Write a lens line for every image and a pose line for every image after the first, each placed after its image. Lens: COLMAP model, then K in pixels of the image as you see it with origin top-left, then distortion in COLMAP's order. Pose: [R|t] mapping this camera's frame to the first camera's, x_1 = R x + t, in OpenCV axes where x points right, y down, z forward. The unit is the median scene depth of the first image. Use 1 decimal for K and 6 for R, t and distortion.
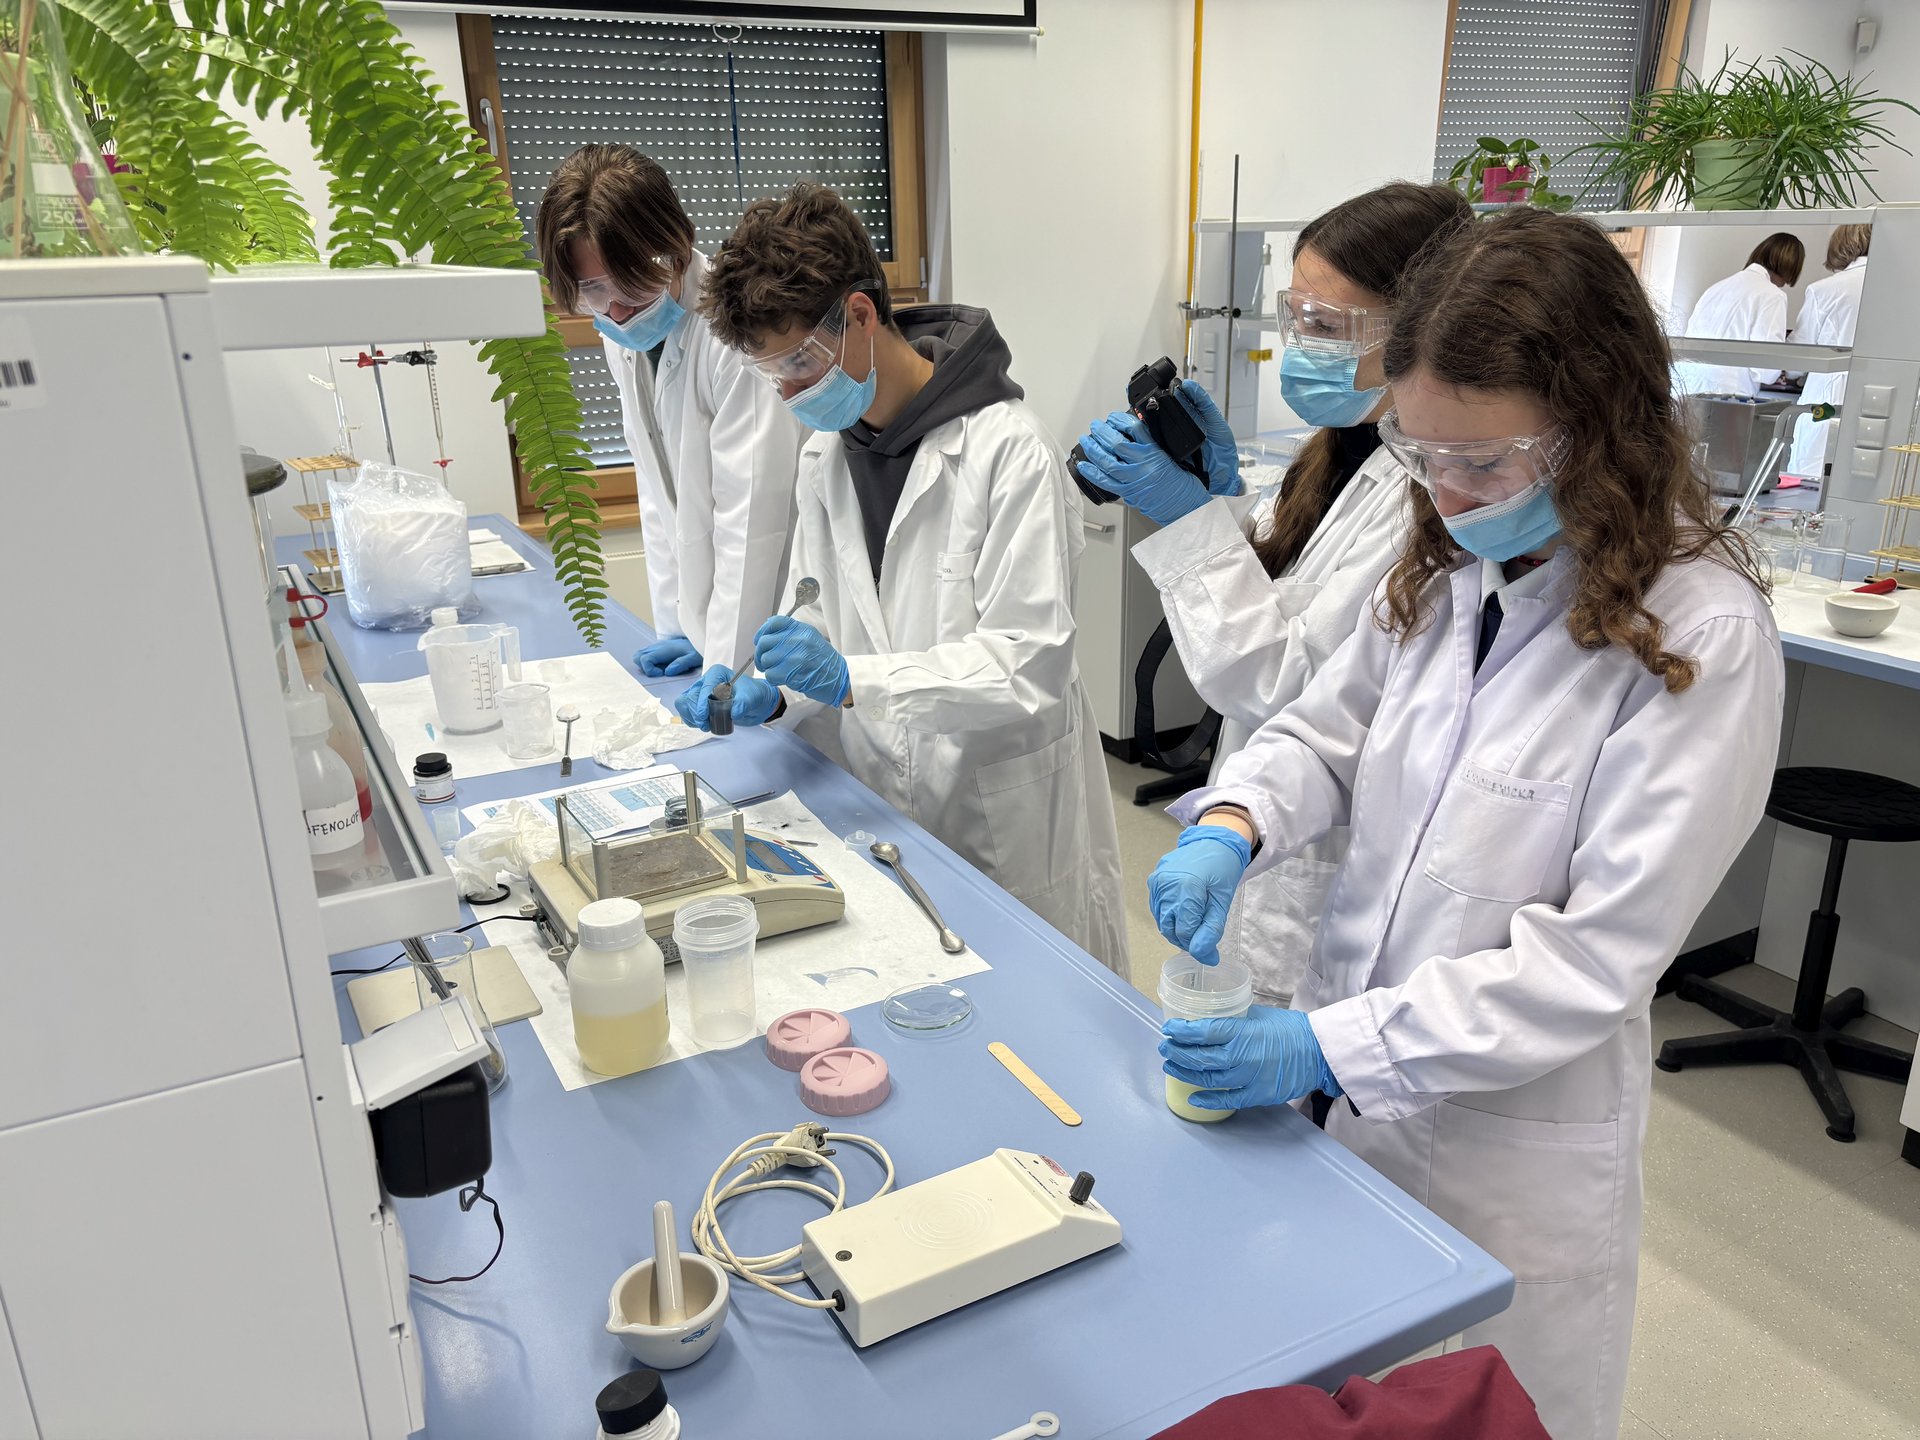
lens RADIAL K [[1453.6, 0, 960.0], [0, 1453.6, 720.0], [0, 0, 1]] dist [0.056438, -0.067355]
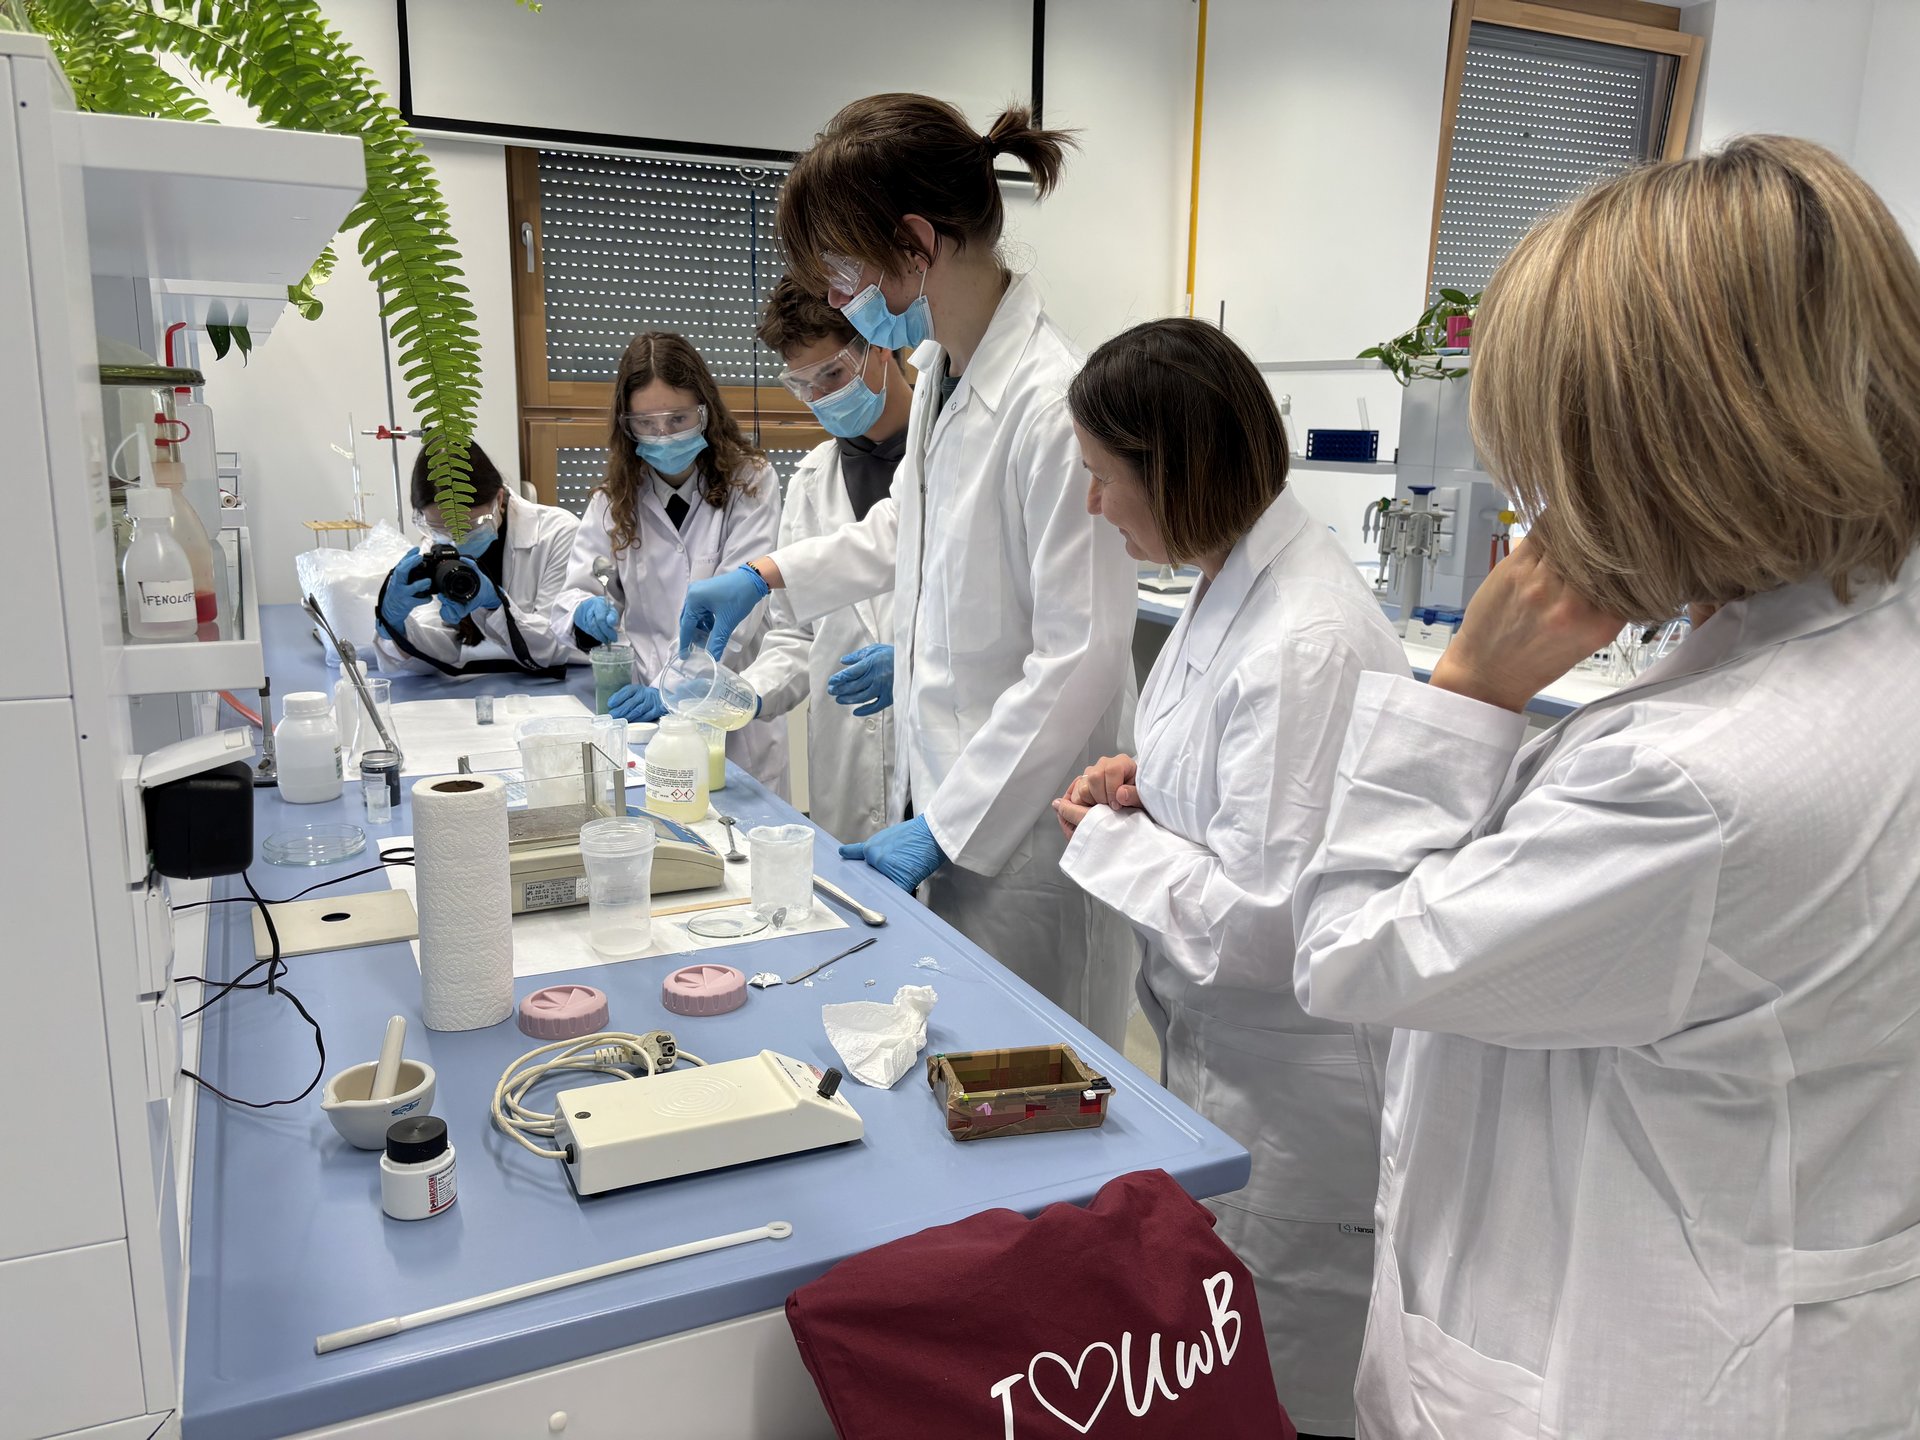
lens RADIAL K [[1453.6, 0, 960.0], [0, 1453.6, 720.0], [0, 0, 1]] dist [0.056438, -0.067355]
pose [[0.998340, 0.047010, -0.033288, 0.094421], [-0.050610, 0.991820, -0.117179, 0.101417], [0.027507, 0.118669, 0.992553, -0.054690]]
